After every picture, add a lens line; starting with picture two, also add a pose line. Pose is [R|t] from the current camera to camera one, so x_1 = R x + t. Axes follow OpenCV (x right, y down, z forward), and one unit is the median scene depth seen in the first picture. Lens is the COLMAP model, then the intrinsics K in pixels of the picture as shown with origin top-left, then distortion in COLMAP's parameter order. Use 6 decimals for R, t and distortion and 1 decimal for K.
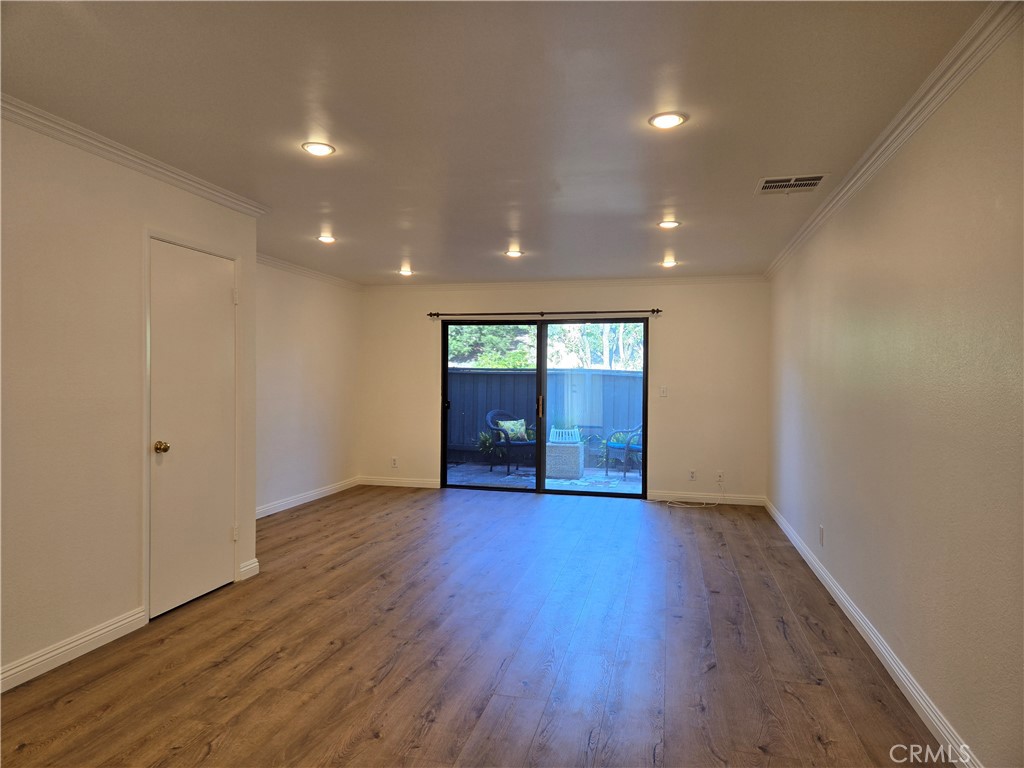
lens RADIAL K [[667.6, 0, 513.2], [0, 667.6, 380.4], [0, 0, 1]] dist [0.026932, -0.000031]
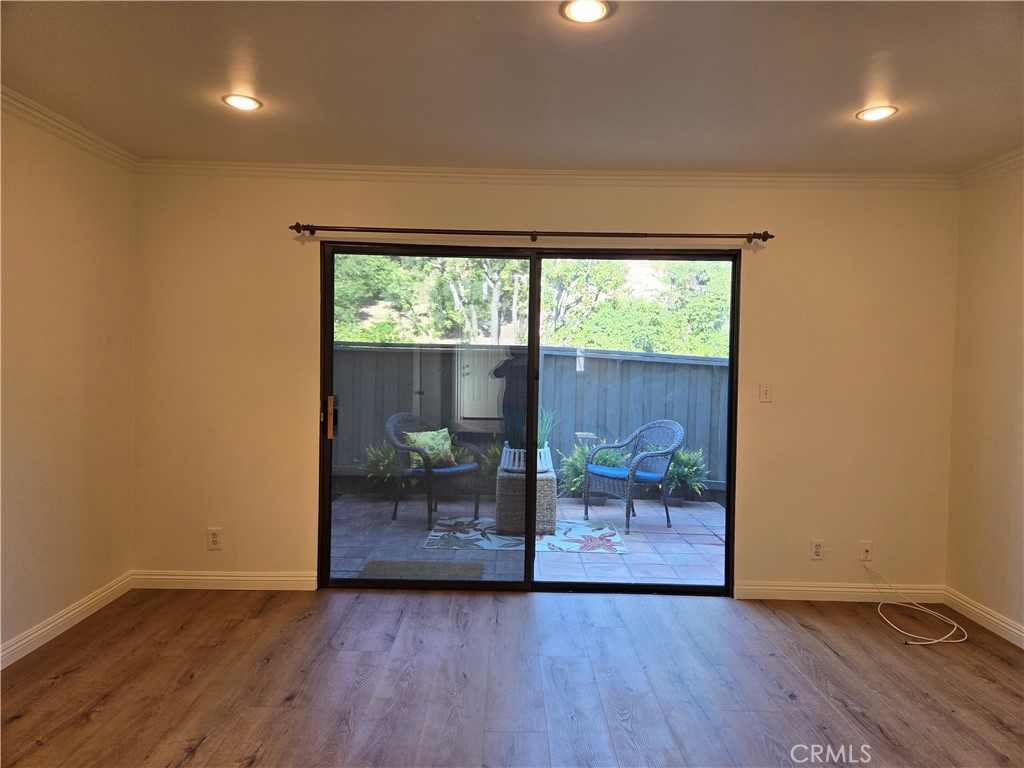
lens RADIAL K [[667.6, 0, 513.2], [0, 667.6, 380.4], [0, 0, 1]] dist [0.026932, -0.000031]
pose [[0.971169, 0.001765, 0.238384, -0.087306], [-0.010485, 0.999321, 0.035318, -0.008697], [-0.238160, -0.036799, 0.970529, 0.495982]]
